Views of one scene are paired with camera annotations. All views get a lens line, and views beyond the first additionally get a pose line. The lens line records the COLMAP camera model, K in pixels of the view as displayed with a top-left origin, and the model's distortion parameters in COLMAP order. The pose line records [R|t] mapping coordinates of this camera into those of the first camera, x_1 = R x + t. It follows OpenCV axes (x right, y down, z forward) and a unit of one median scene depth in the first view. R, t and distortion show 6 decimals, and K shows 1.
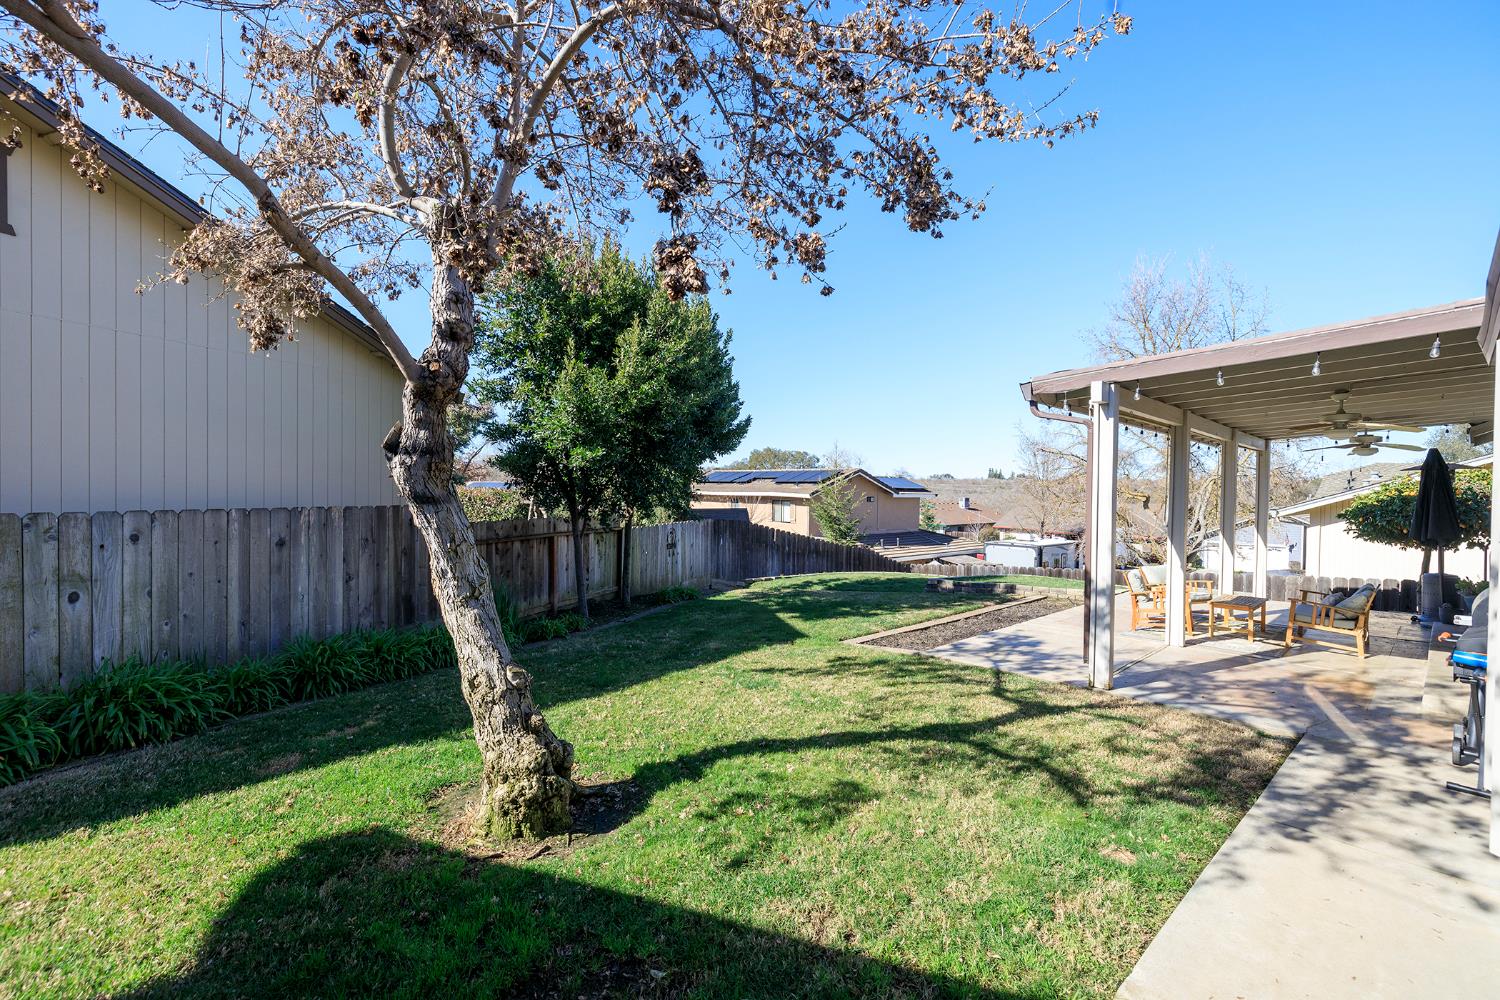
lens RADIAL K [[625.5, 0, 740.8], [0, 625.5, 494.7], [0, 0, 1]] dist [-0.000332, -0.000161]
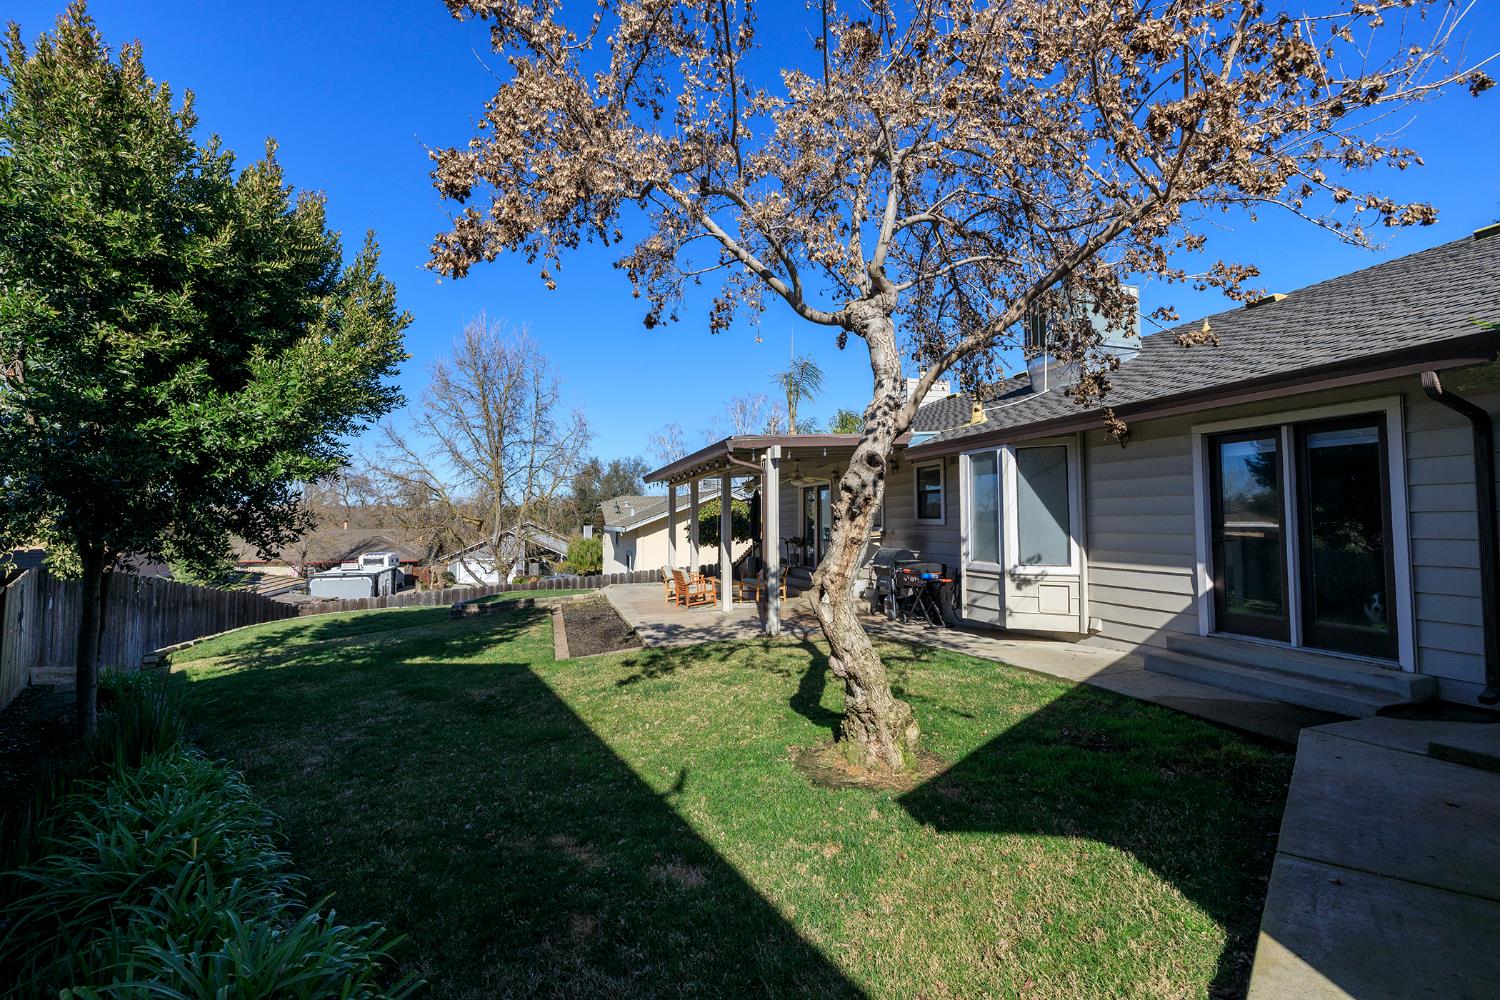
lens RADIAL K [[625.5, 0, 740.8], [0, 625.5, 494.7], [0, 0, 1]] dist [-0.000332, -0.000161]
pose [[0.405113, 0.023098, 0.913975, -0.583463], [0.015940, 0.999350, -0.032321, -0.000670], [-0.914128, 0.027662, 0.404482, 0.255505]]
